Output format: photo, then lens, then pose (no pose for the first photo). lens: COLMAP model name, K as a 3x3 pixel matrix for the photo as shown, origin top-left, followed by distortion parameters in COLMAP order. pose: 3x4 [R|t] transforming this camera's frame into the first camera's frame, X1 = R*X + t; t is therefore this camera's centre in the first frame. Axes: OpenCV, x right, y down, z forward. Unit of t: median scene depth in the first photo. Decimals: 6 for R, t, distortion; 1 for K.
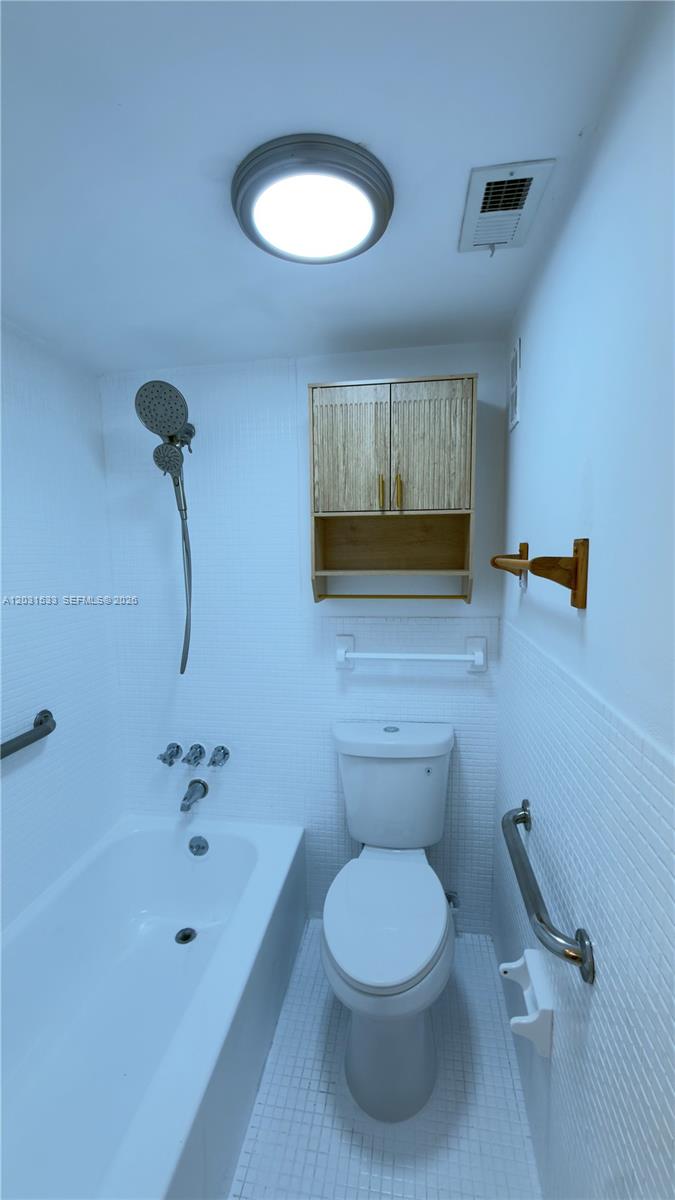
lens RADIAL K [[478.8, 0, 340.6], [0, 478.8, 600.9], [0, 0, 1]] dist [-0.002342, -0.000004]
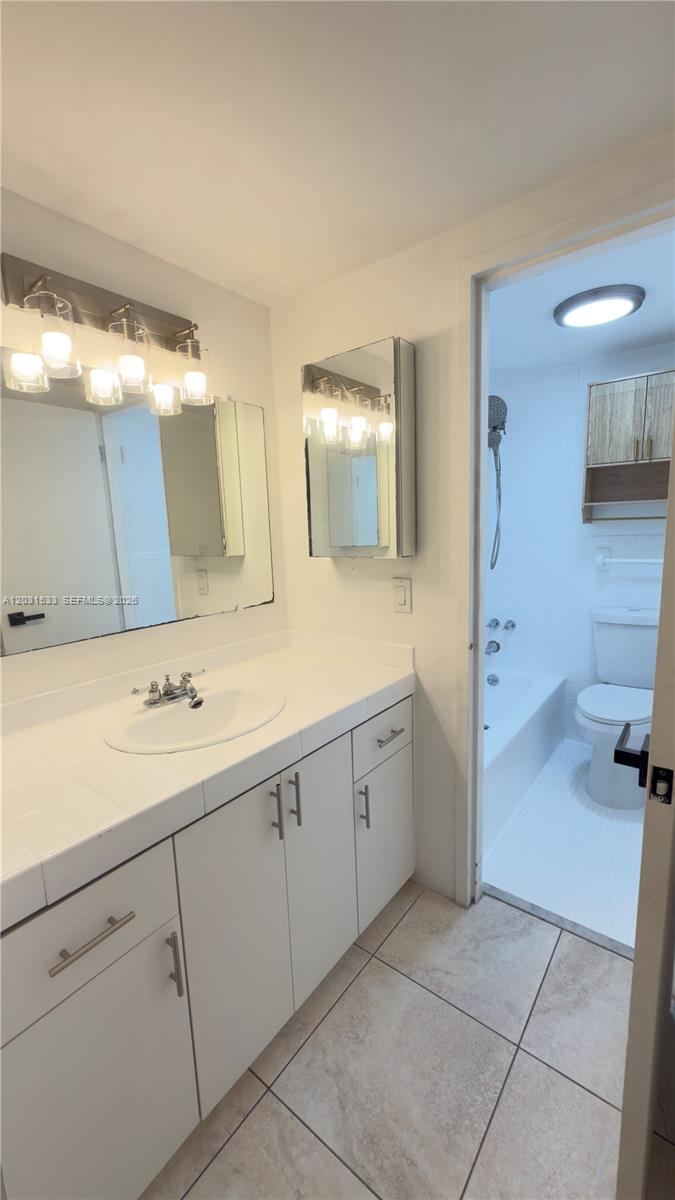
lens RADIAL K [[478.8, 0, 339.3], [0, 478.8, 603.8], [0, 0, 1]] dist [-0.002342, -0.000004]
pose [[0.872410, 0.059900, -0.485090, 0.027709], [-0.022055, 0.996276, 0.083359, 0.164497], [0.488277, -0.062024, 0.870482, -0.839363]]
